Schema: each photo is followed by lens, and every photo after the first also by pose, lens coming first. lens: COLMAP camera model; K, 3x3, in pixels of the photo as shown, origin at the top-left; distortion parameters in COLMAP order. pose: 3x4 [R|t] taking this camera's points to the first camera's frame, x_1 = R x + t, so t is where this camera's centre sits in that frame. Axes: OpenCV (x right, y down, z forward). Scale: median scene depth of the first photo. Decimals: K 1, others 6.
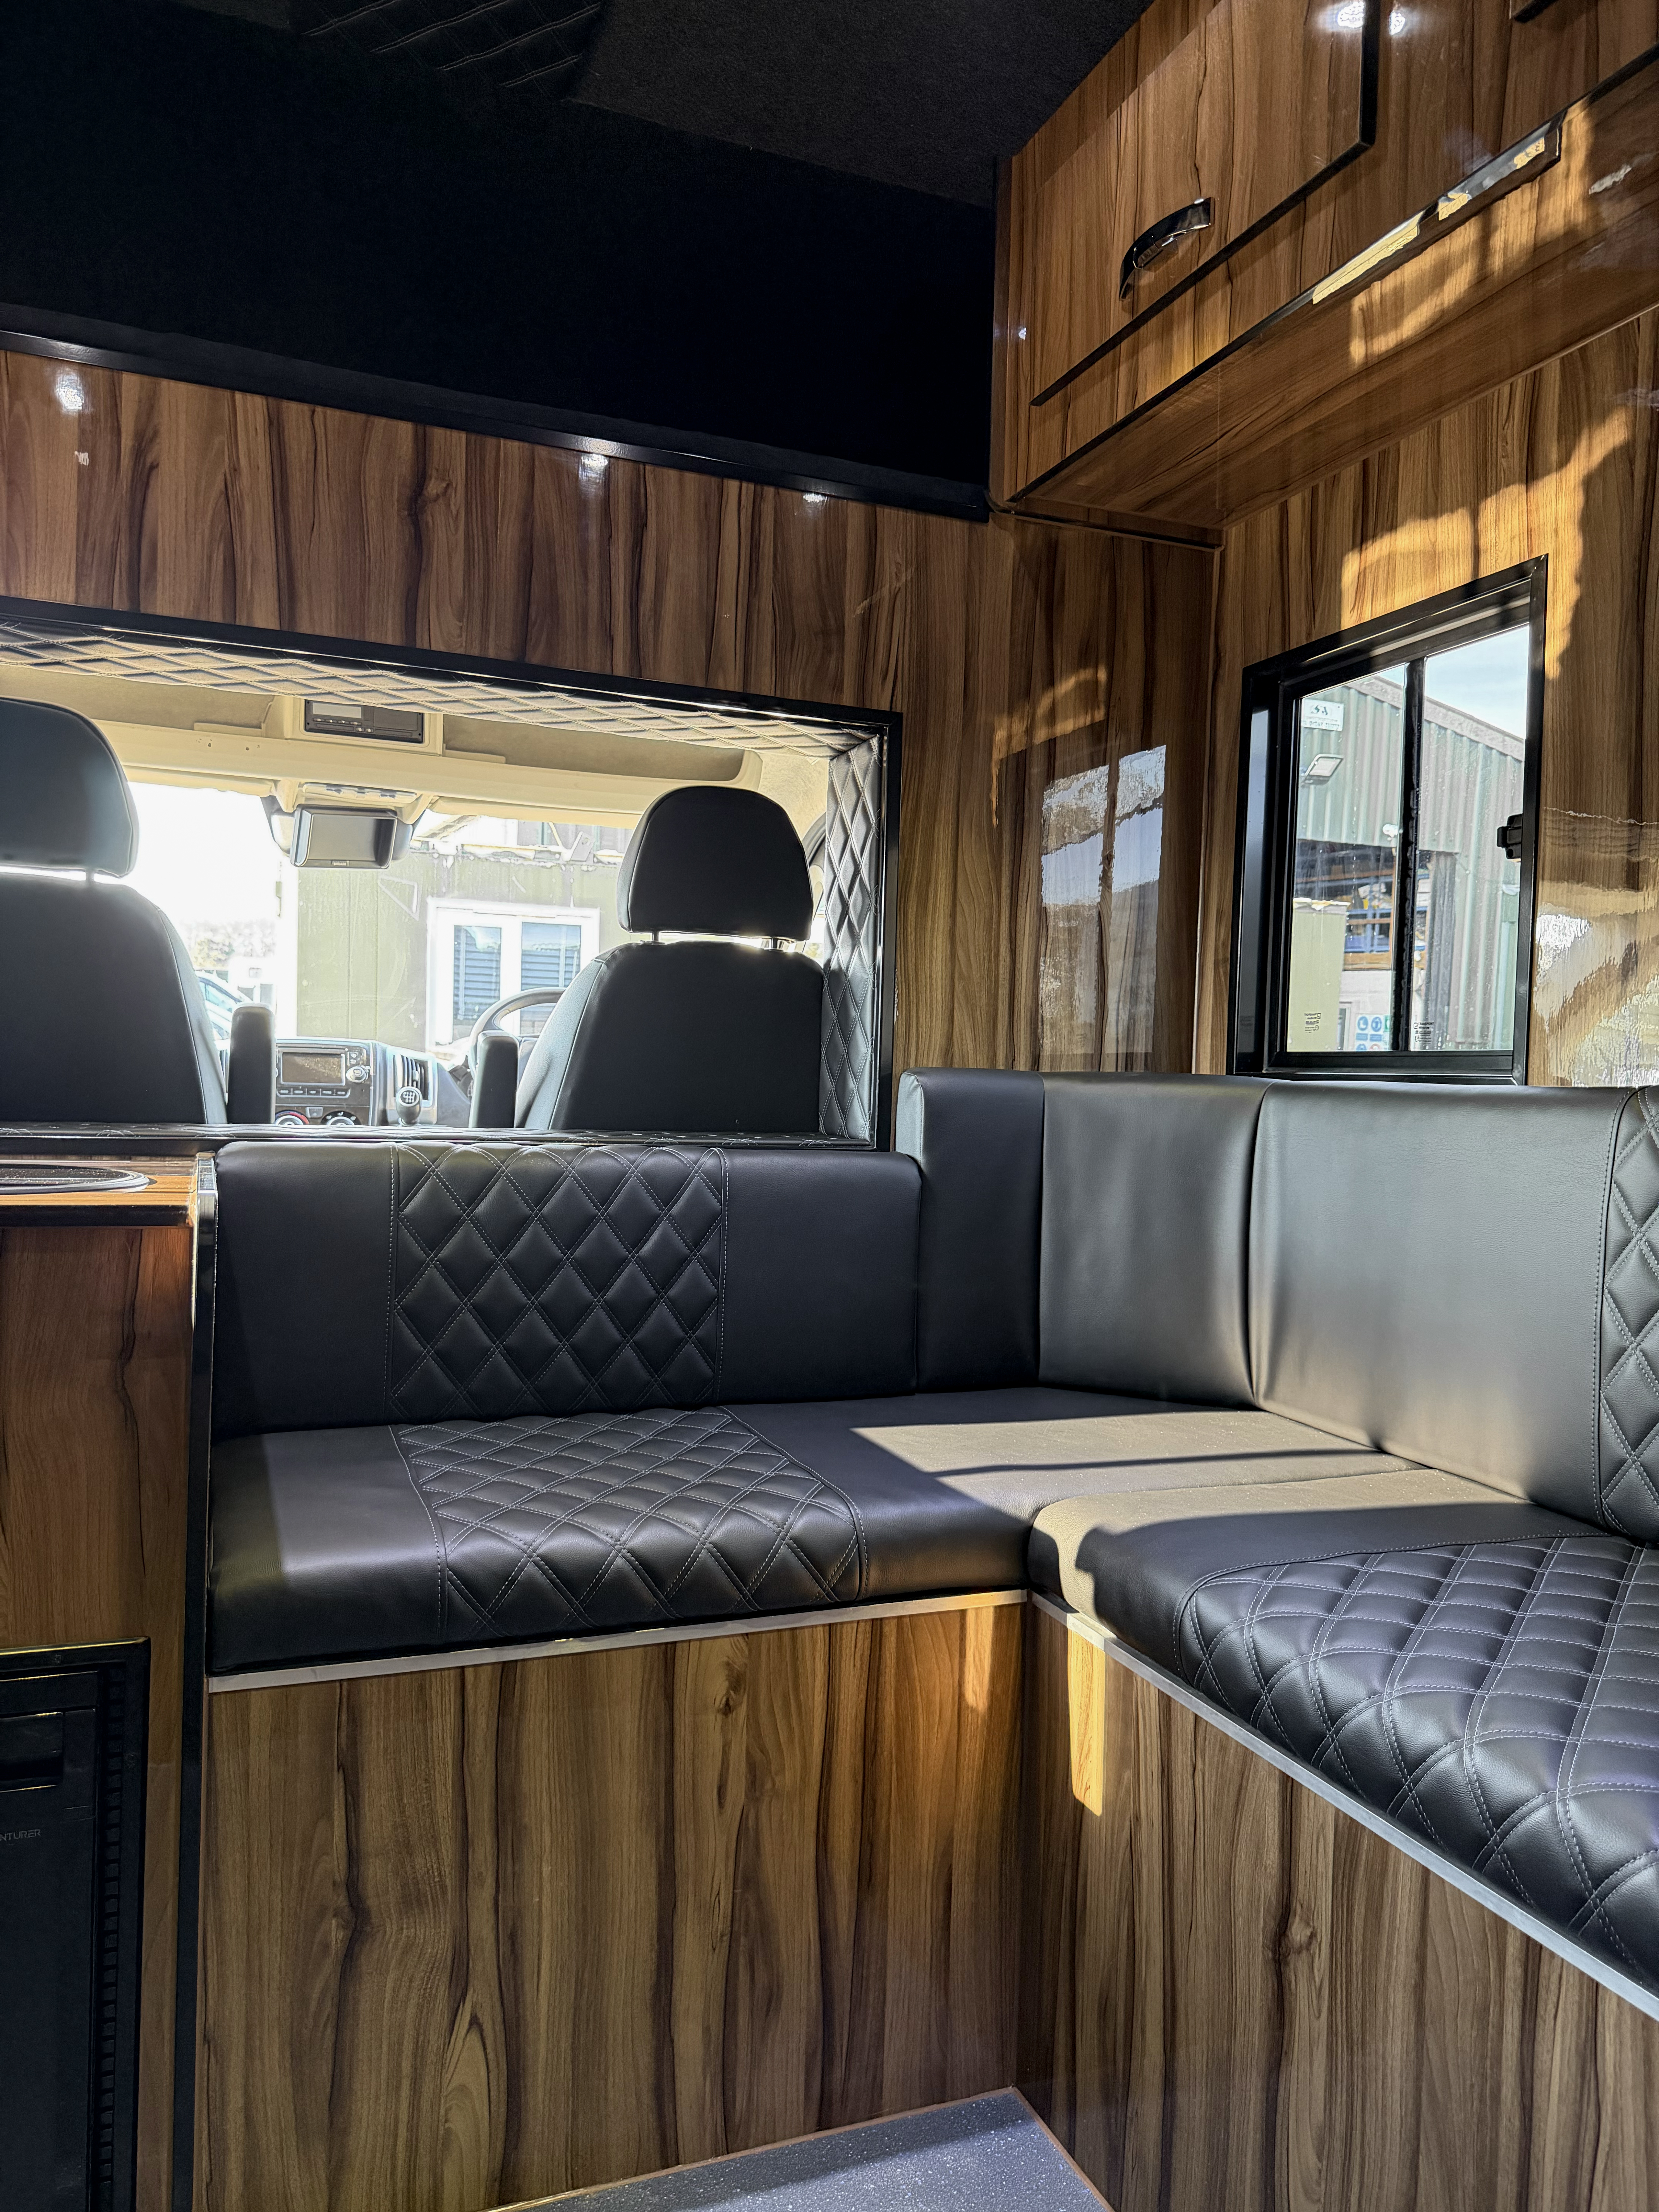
lens RADIAL K [[1555.6, 0, 817.6], [0, 1555.6, 1127.9], [0, 0, 1]] dist [0.001854, -0.030285]
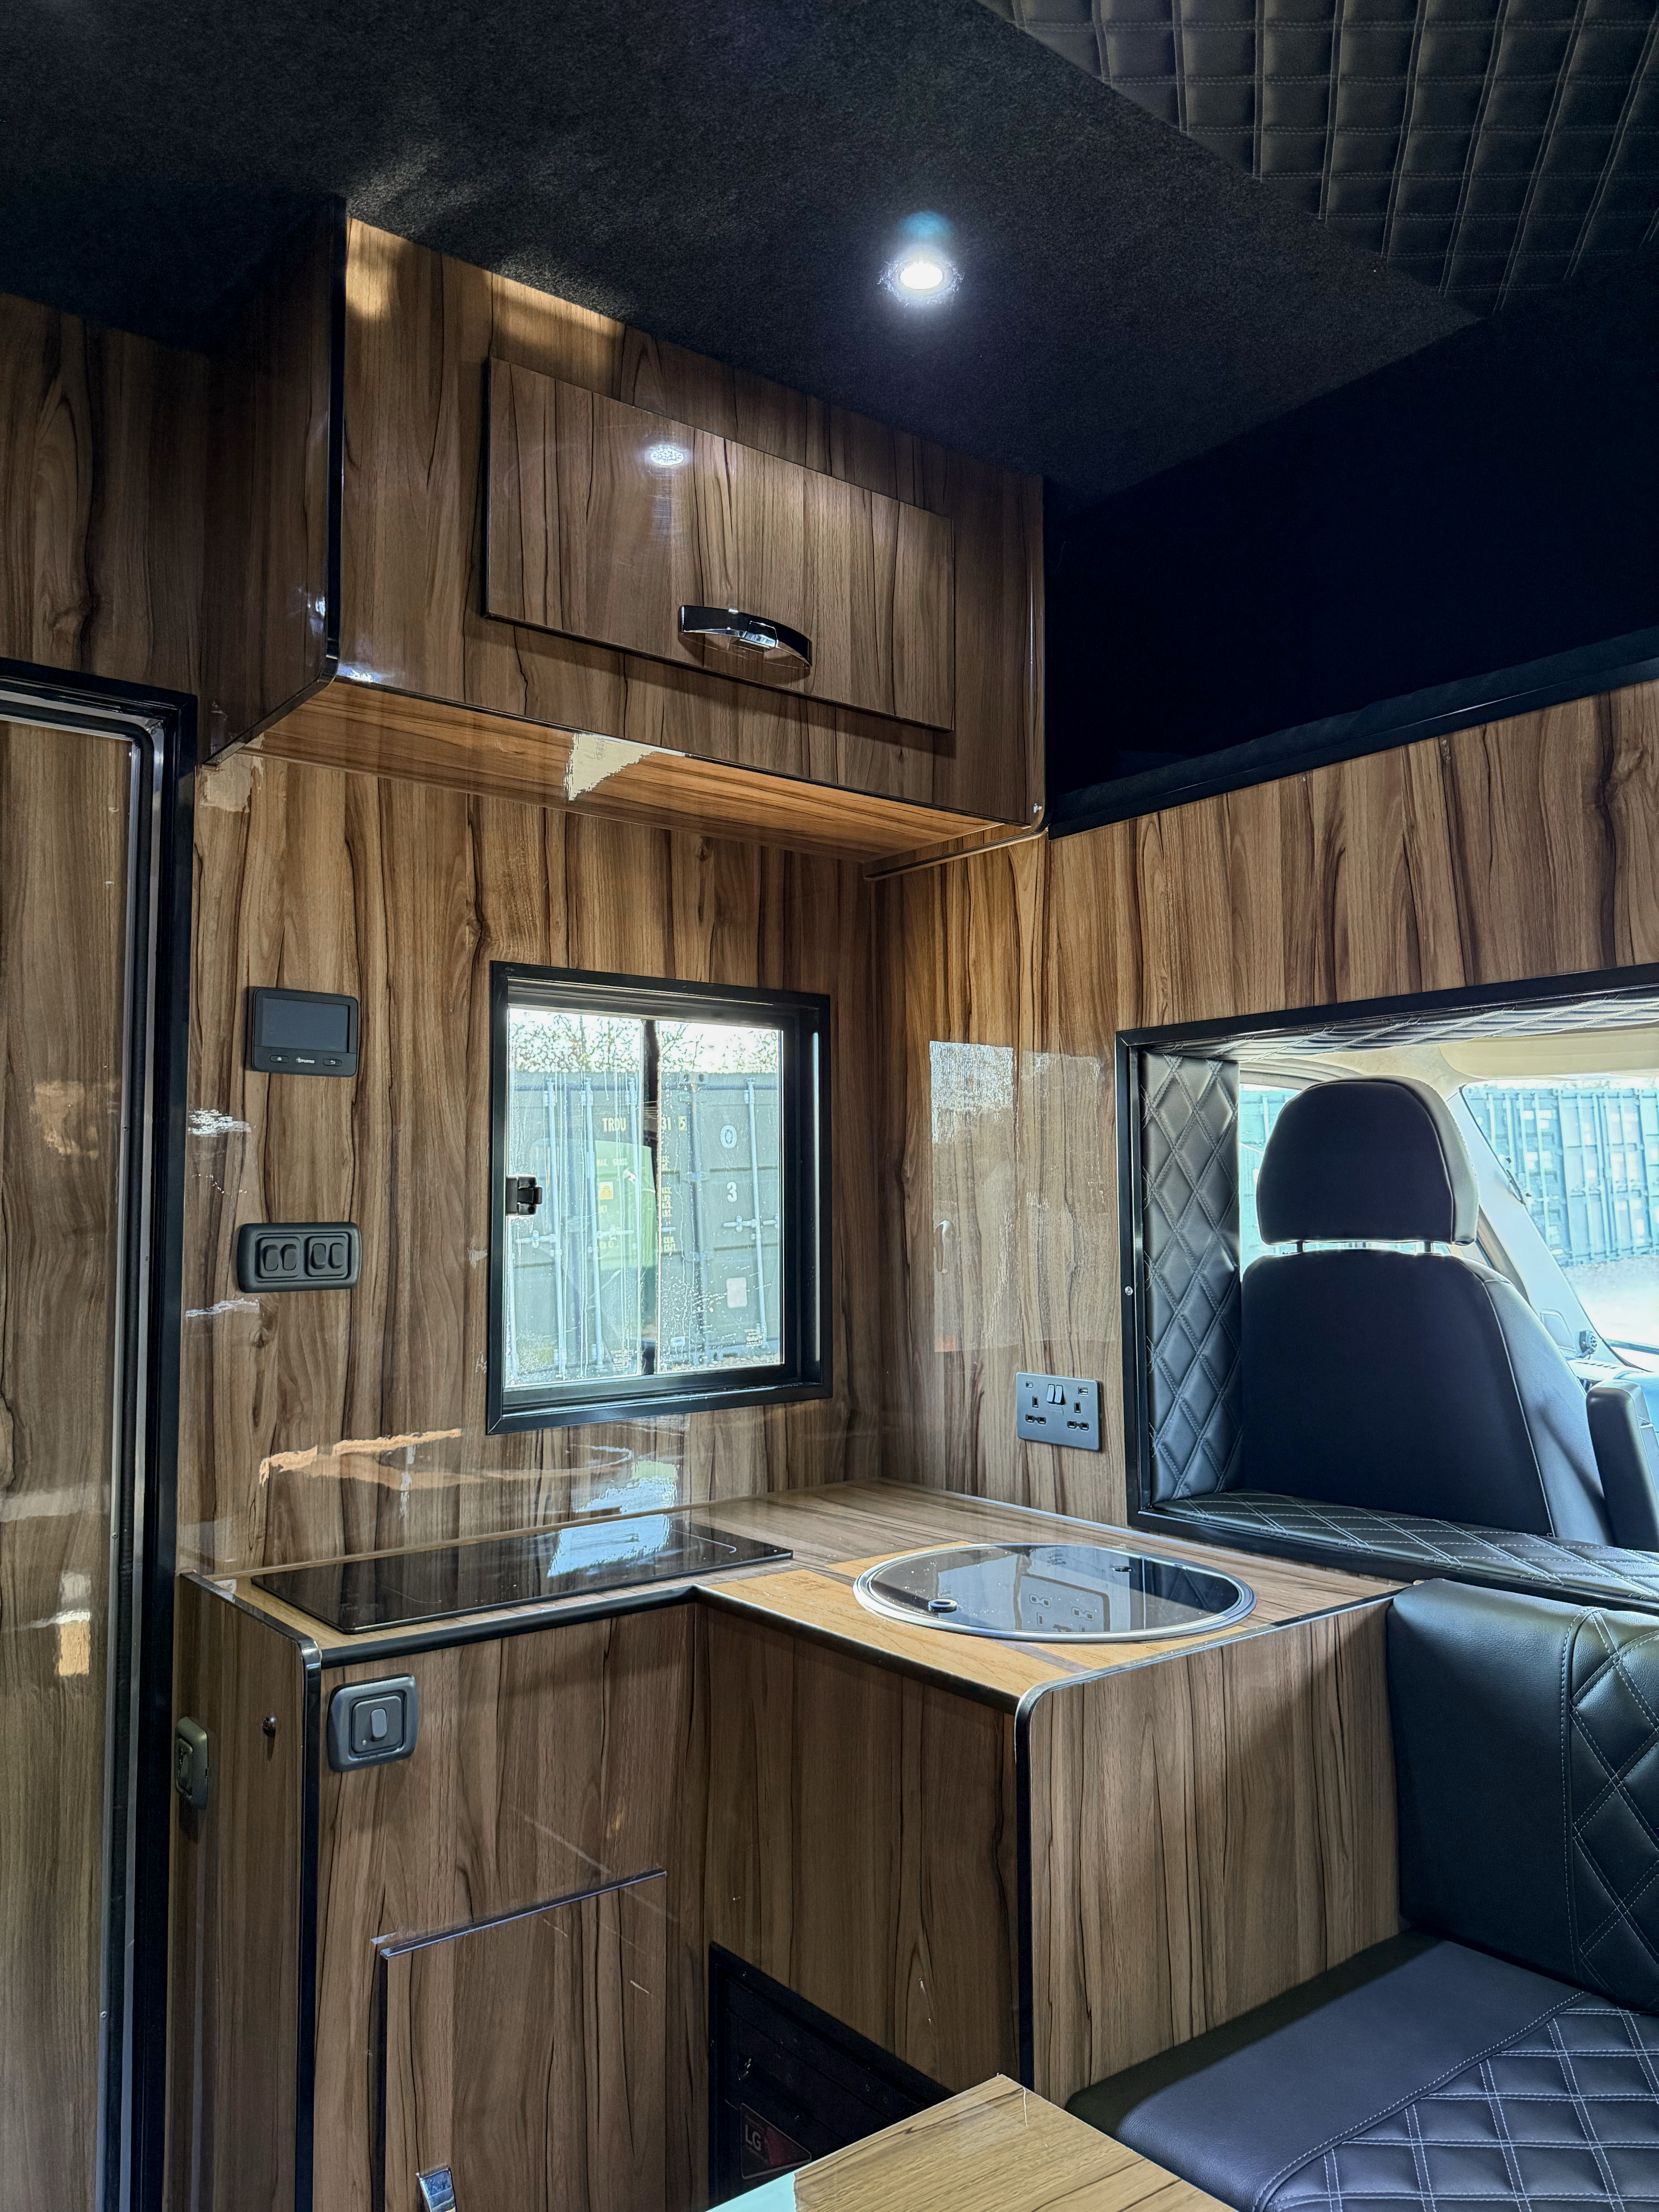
lens RADIAL K [[1555.6, 0, 807.0], [0, 1555.6, 1109.9], [0, 0, 1]] dist [0.001854, -0.030285]
pose [[0.271718, -0.101197, -0.957042, 0.375418], [-0.012582, 0.993998, -0.108677, -0.144565], [0.962295, 0.041570, 0.268814, 0.392047]]
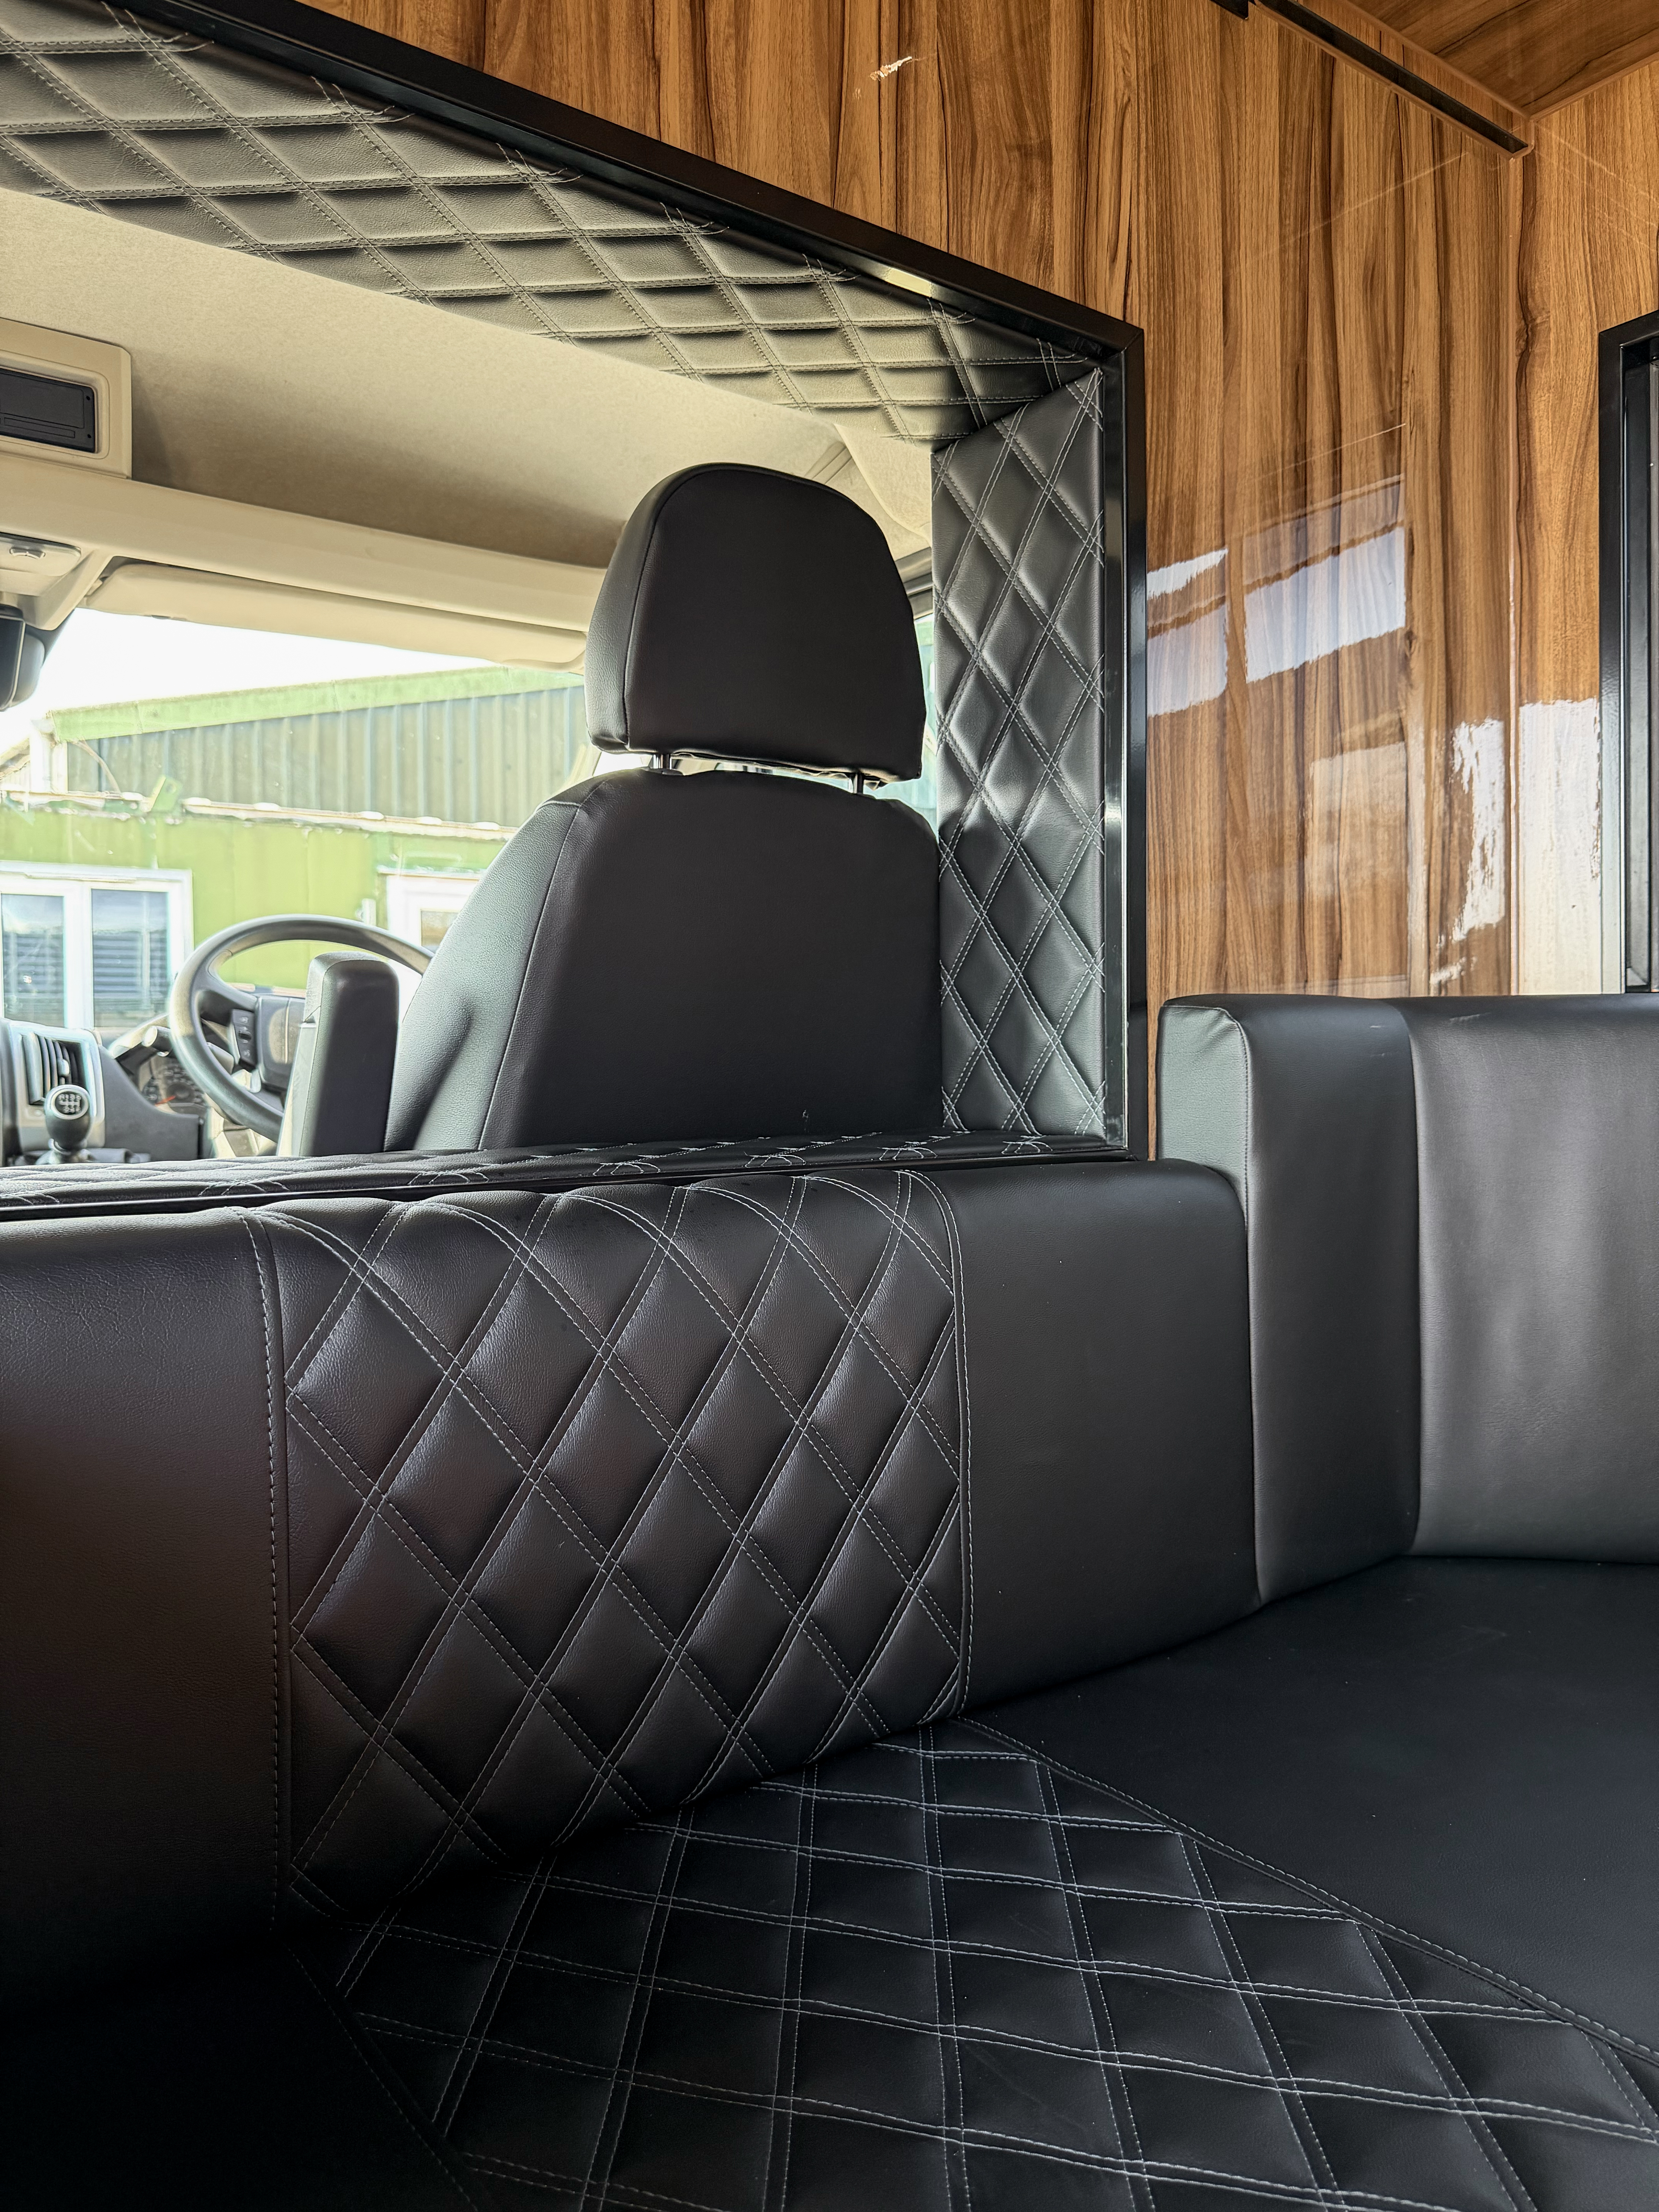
lens RADIAL K [[1597.4, 0, 786.7], [0, 1597.4, 1130.7], [0, 0, 1]] dist [-0.020784, -0.020452]
pose [[0.968768, -0.046592, 0.243552, -0.231358], [0.044816, 0.998913, 0.012835, -0.007743], [-0.243885, -0.001519, 0.969803, 0.566125]]
